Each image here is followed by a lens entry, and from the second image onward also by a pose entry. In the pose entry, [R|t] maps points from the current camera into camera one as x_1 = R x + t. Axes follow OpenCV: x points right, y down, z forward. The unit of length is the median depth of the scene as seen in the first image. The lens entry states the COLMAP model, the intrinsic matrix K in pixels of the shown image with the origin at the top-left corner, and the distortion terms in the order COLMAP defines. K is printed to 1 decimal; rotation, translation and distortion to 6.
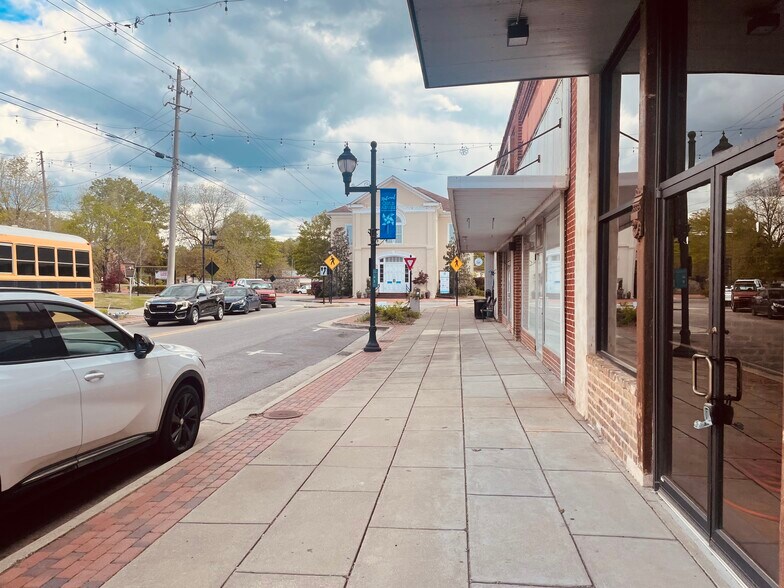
lens RADIAL K [[578.5, 0, 395.9], [0, 578.5, 294.8], [0, 0, 1]] dist [0.063293, 0.001285]
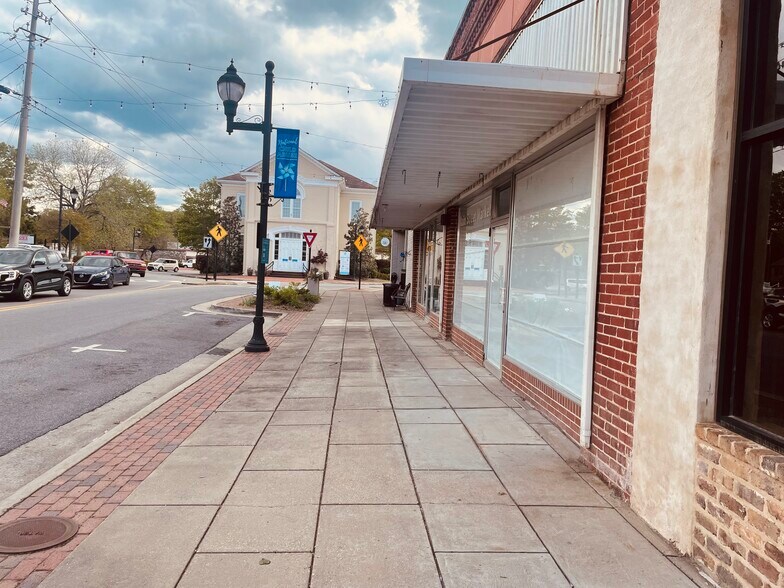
lens RADIAL K [[584.4, 0, 383.6], [0, 584.4, 287.7], [0, 0, 1]] dist [0.073603, -0.067737]
pose [[0.986705, 0.041094, 0.157241, -0.001617], [-0.044319, 0.998872, 0.017060, -0.001004], [-0.156363, -0.023802, 0.987413, 0.140767]]
